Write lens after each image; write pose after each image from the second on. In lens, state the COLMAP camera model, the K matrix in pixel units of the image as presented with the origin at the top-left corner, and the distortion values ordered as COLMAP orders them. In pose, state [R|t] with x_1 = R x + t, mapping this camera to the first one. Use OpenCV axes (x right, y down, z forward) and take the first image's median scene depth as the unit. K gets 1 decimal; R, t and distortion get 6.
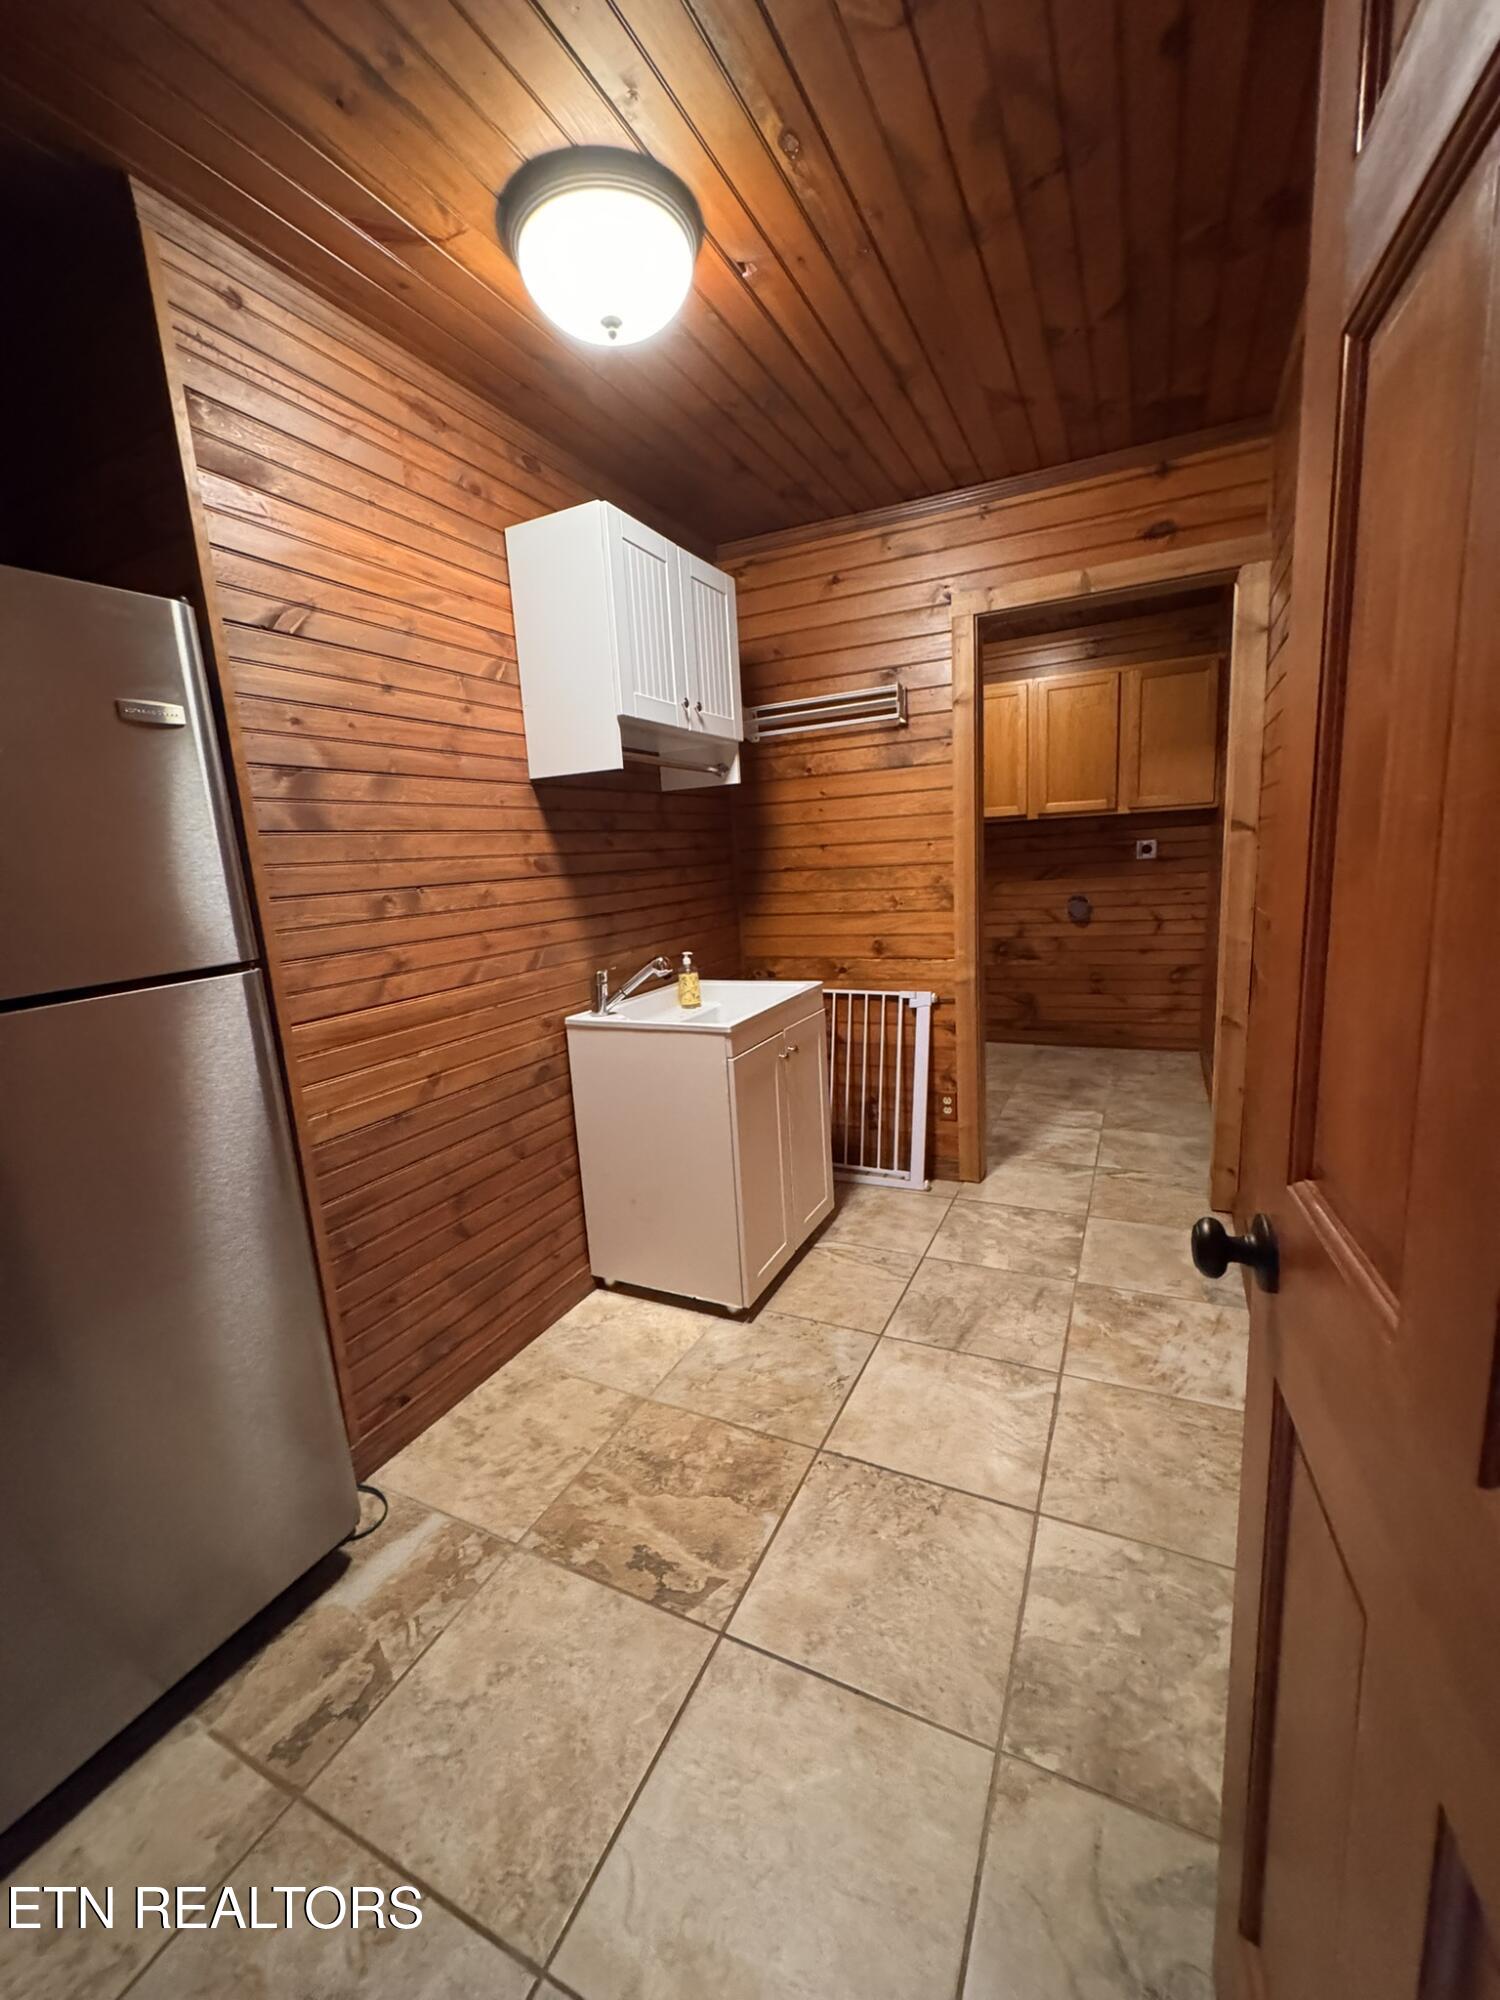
lens RADIAL K [[802.9, 0, 750.0], [0, 802.9, 1000.0], [0, 0, 1]] dist [-0.003184, -0.000072]
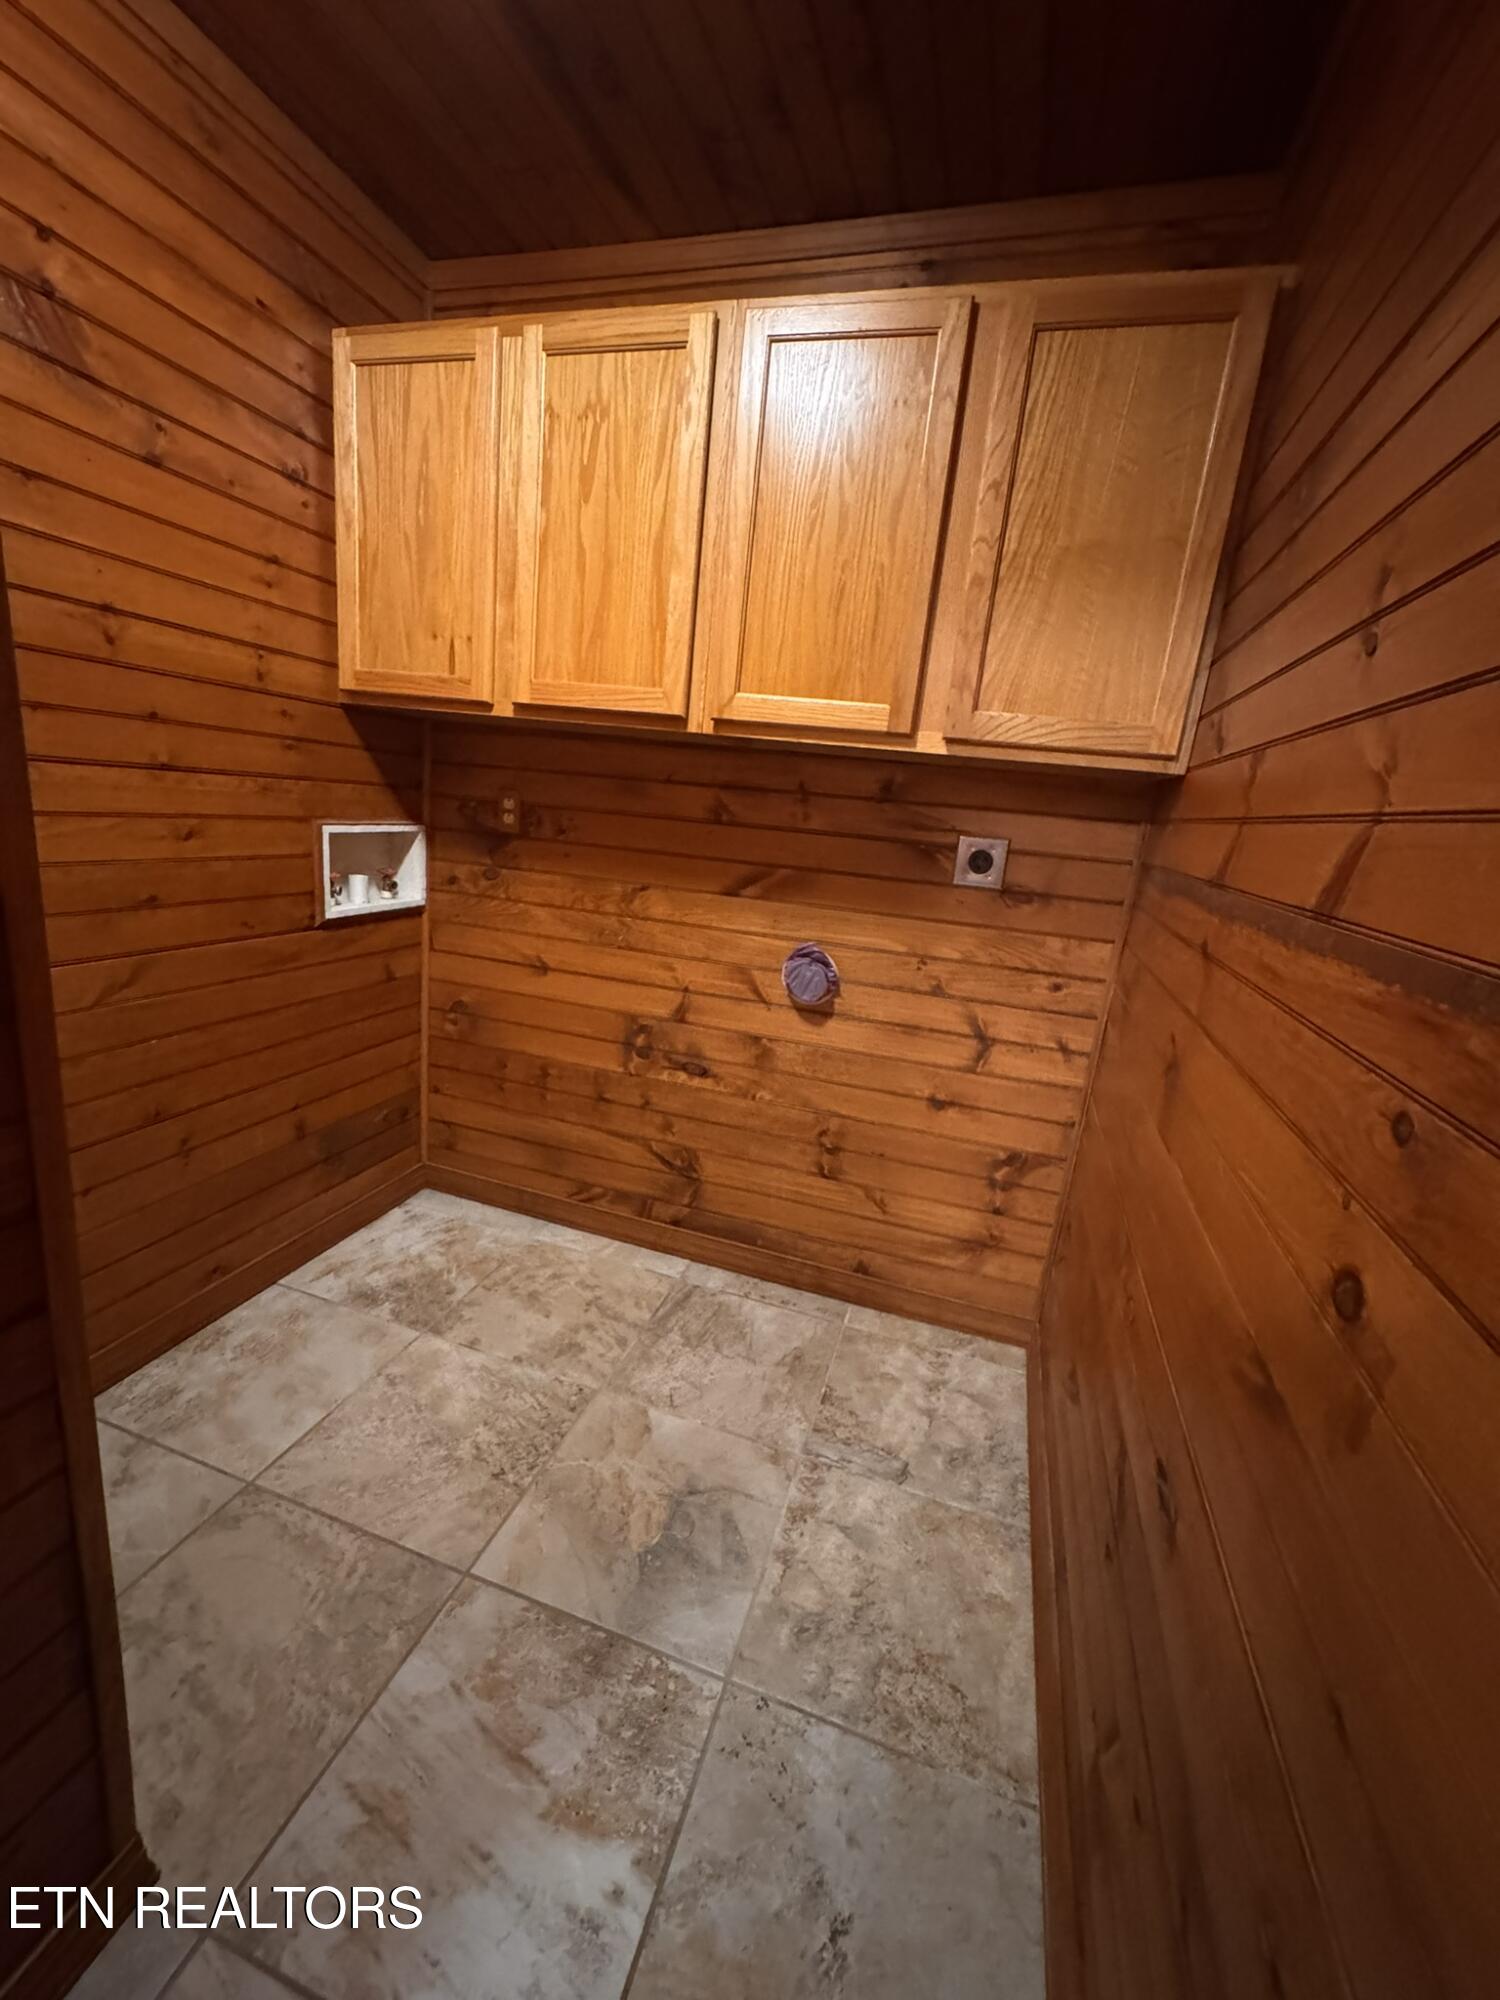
lens RADIAL K [[802.9, 0, 750.0], [0, 802.9, 1000.0], [0, 0, 1]] dist [-0.003184, -0.000072]
pose [[0.975626, 0.119718, 0.183905, 0.309660], [-0.129393, 0.990725, 0.041501, -0.118628], [-0.177231, -0.064285, 0.982068, 0.607676]]
